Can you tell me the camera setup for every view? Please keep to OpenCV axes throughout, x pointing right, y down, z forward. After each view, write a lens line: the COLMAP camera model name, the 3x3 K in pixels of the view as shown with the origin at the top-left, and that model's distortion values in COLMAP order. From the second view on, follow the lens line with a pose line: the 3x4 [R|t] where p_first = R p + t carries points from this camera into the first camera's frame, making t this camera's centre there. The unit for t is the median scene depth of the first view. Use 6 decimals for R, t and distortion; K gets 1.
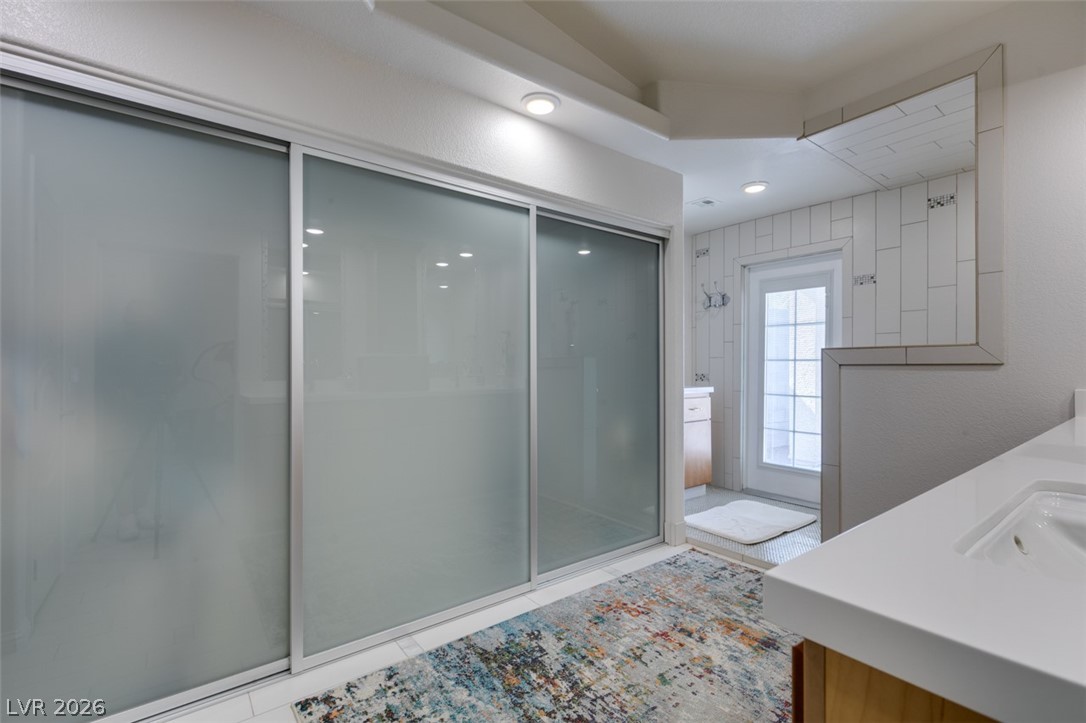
lens RADIAL K [[486.3, 0, 541.5], [0, 486.3, 365.3], [0, 0, 1]] dist [0.003207, 0.000151]
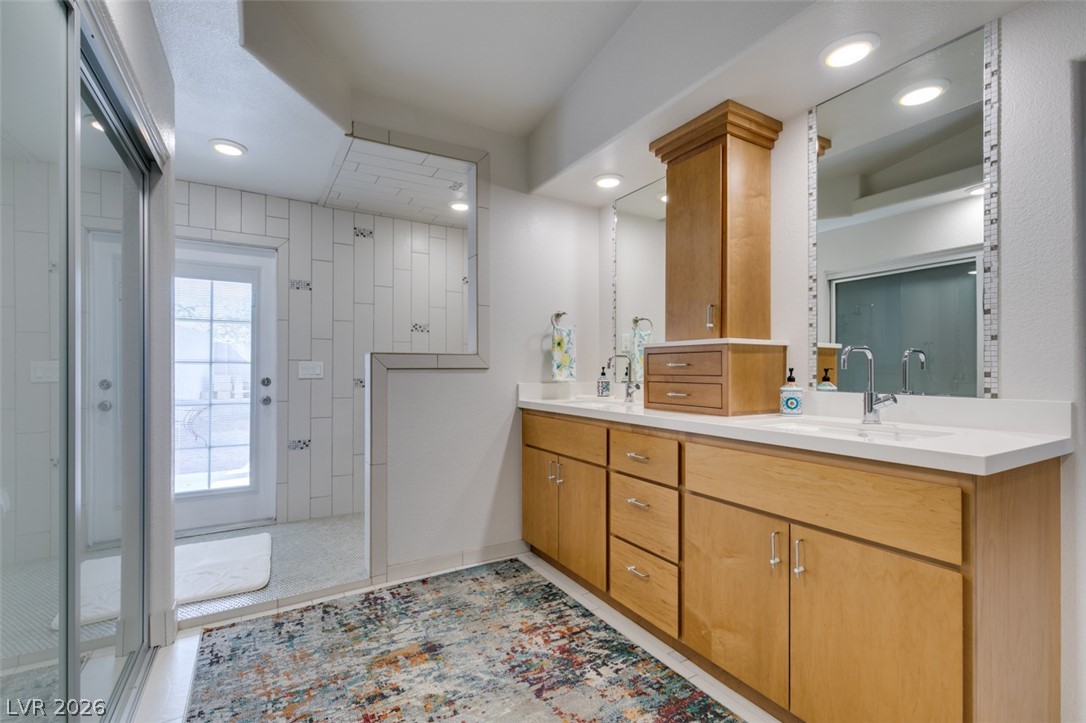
lens RADIAL K [[486.3, 0, 542.3], [0, 486.3, 364.3], [0, 0, 1]] dist [0.003207, 0.000151]
pose [[0.120418, 0.009345, 0.992679, -0.383788], [-0.000962, 0.999956, -0.009297, -0.000512], [-0.992723, 0.000165, 0.120422, 0.499878]]
